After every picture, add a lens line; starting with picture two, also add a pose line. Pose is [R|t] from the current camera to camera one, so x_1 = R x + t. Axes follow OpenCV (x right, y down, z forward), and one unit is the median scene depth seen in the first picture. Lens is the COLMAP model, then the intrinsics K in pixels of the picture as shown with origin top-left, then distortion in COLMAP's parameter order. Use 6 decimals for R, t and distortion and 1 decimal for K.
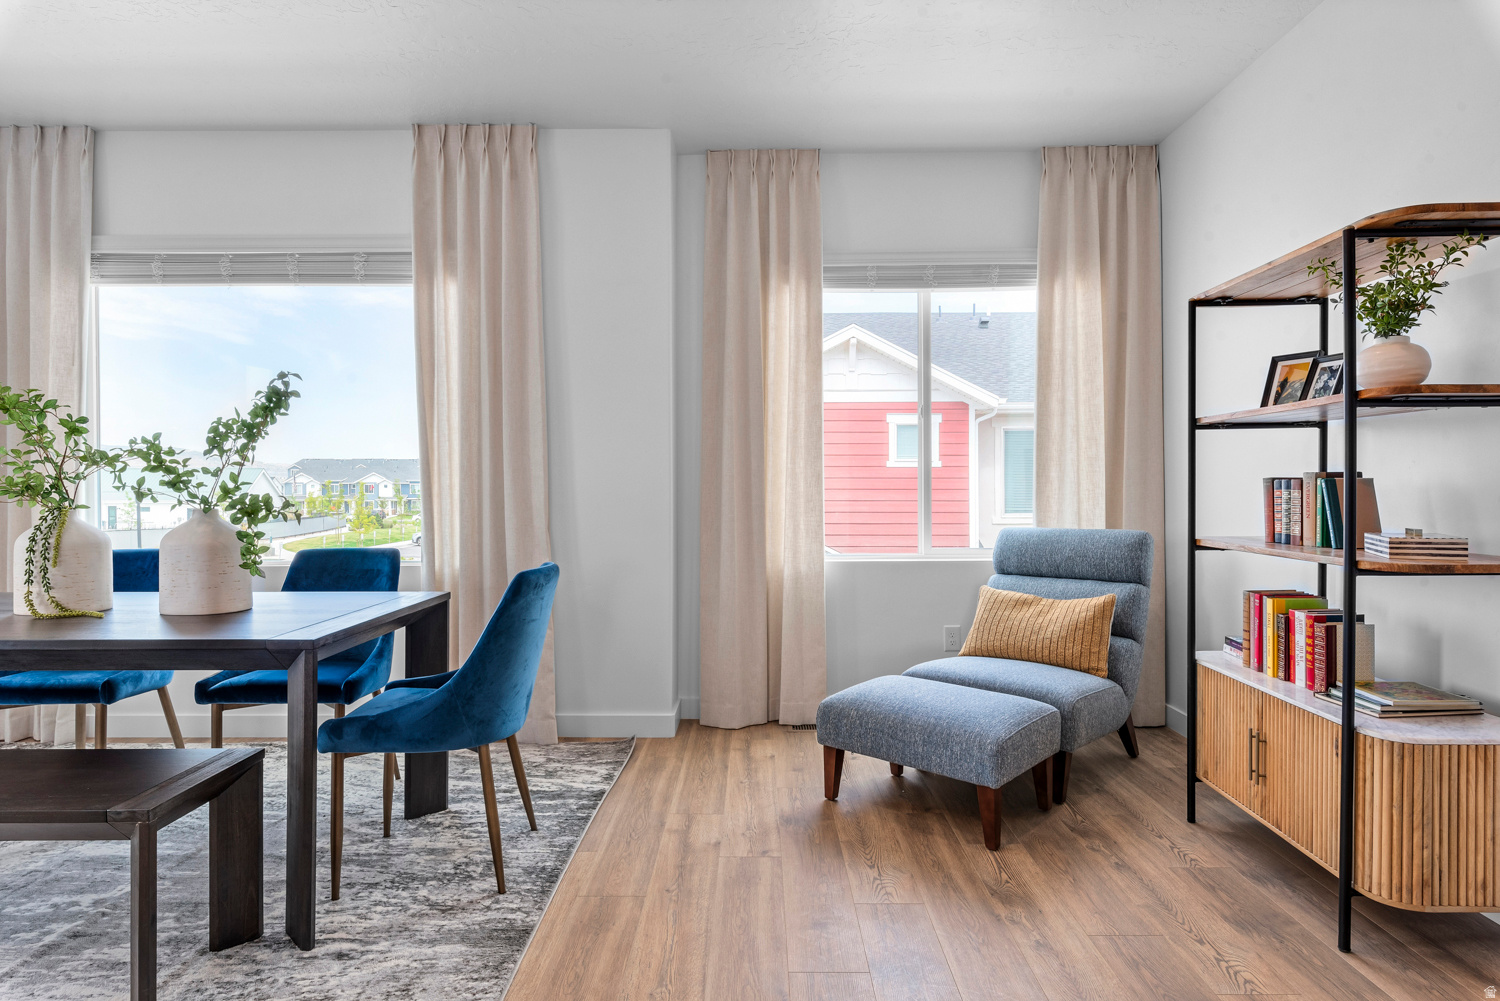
lens RADIAL K [[797.5, 0, 749.1], [0, 797.5, 500.5], [0, 0, 1]] dist [-0.000501, 0.000168]
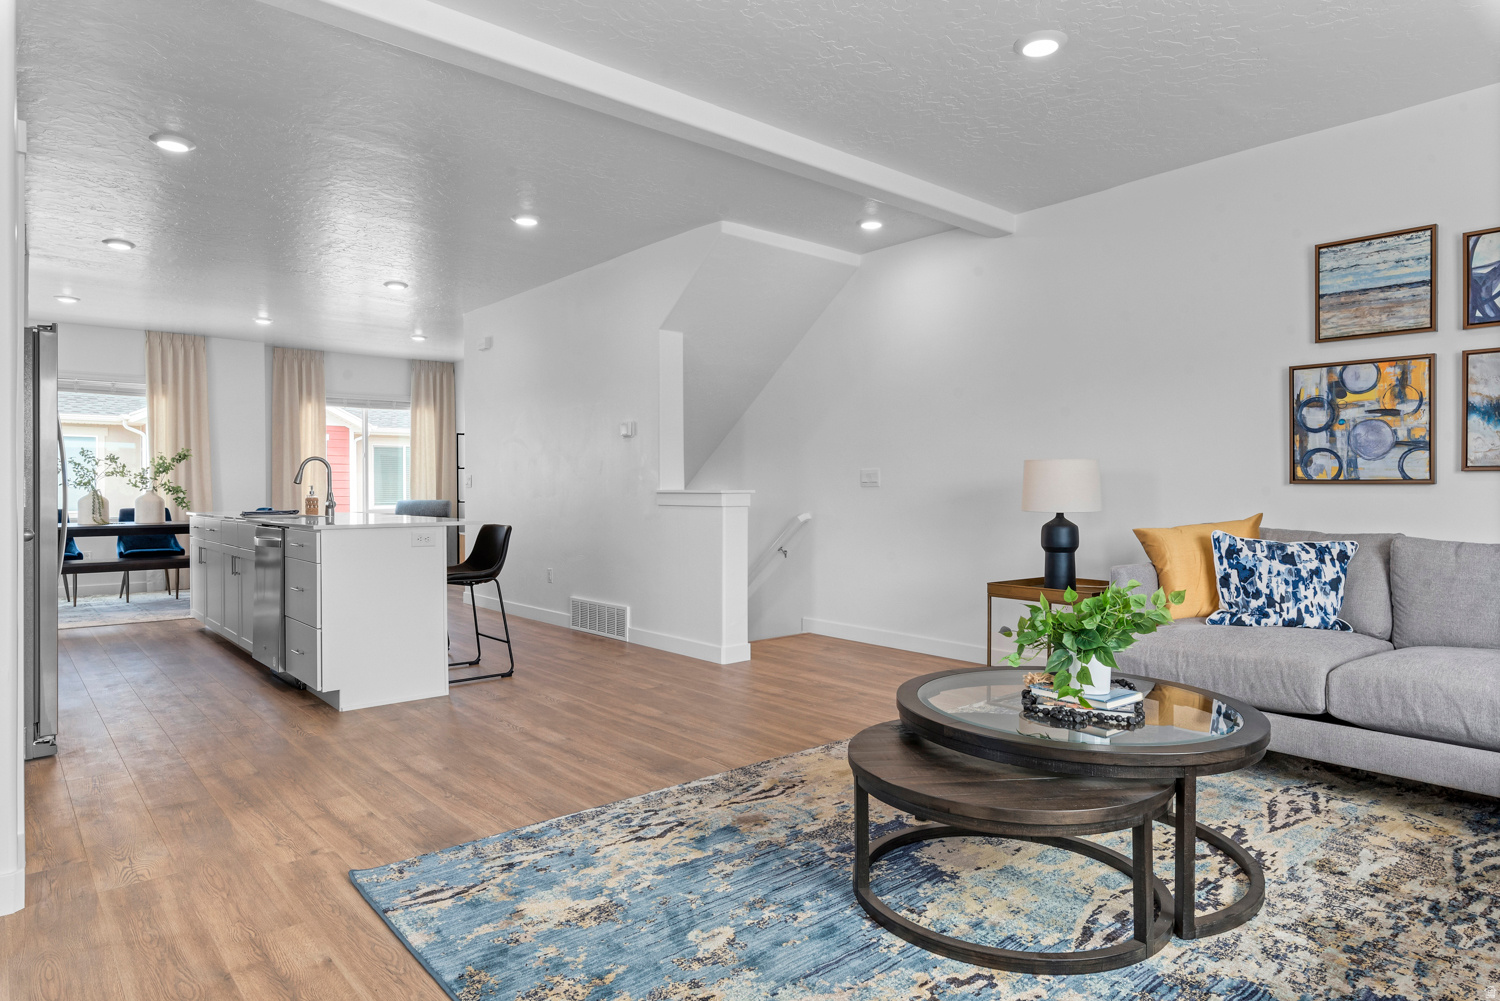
lens RADIAL K [[859.1, 0, 742.1], [0, 859.1, 494.2], [0, 0, 1]] dist [0.002589, -0.003225]
pose [[0.742488, -0.005191, 0.669839, -0.908468], [0.017492, 0.999779, -0.011640, 0.080524], [-0.669631, 0.020359, 0.742415, -2.291617]]
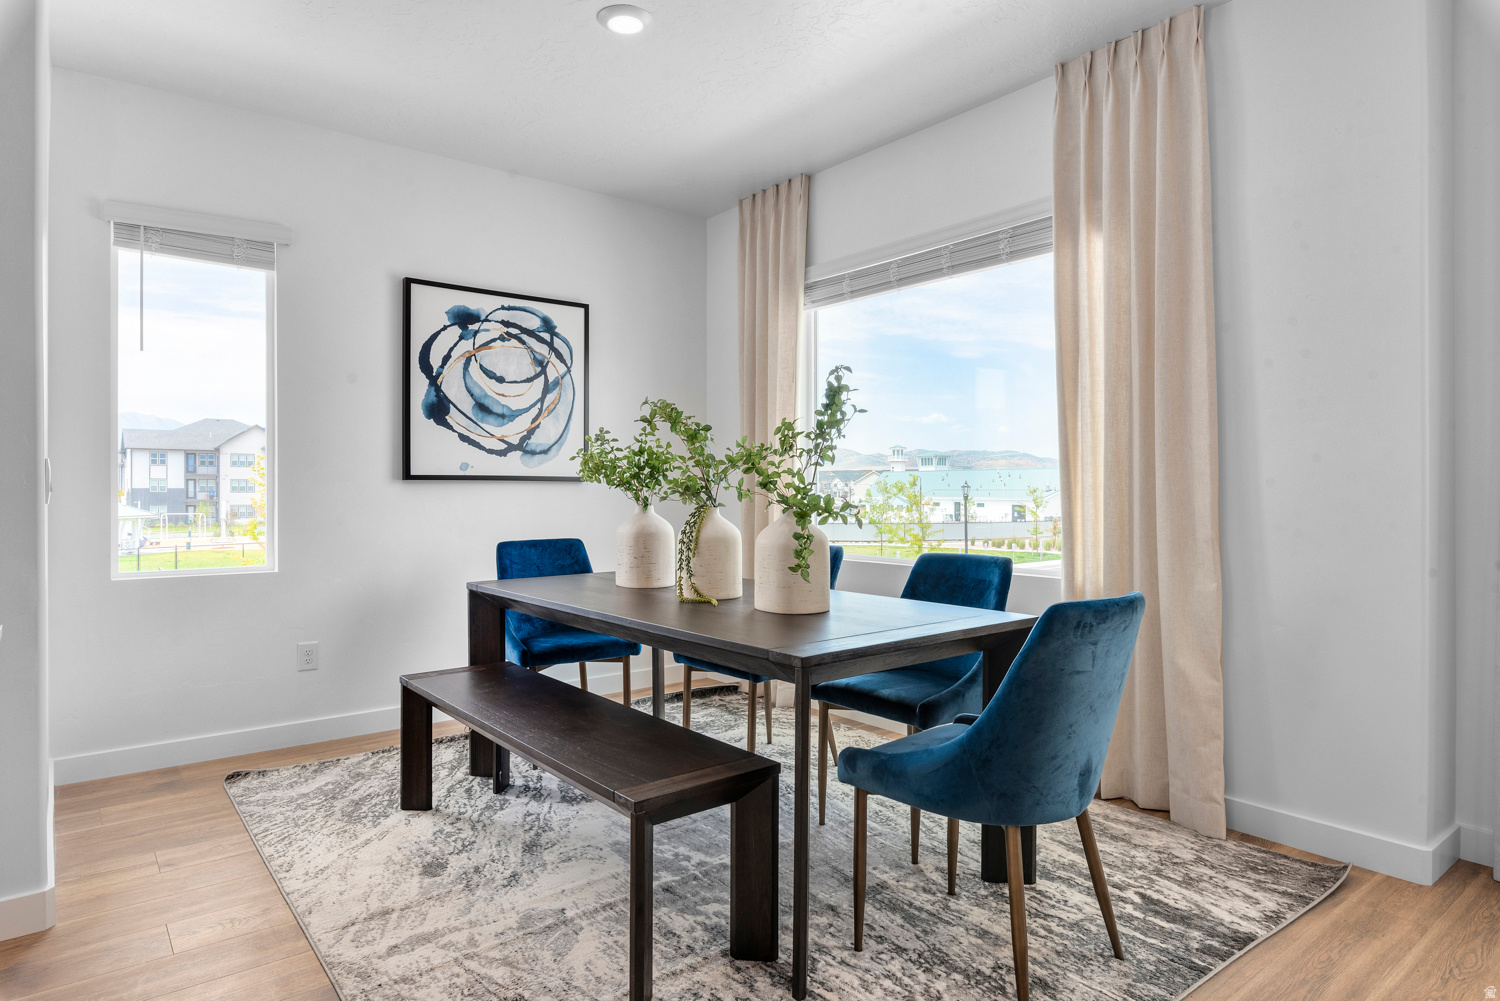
lens RADIAL K [[859.1, 0, 757.9], [0, 859.1, 488.8], [0, 0, 1]] dist [0.002589, -0.003225]
pose [[0.647155, 0.001260, -0.762358, 0.087990], [-0.011202, 0.999906, -0.007857, -0.004356], [0.762276, 0.013625, 0.647108, 0.177707]]
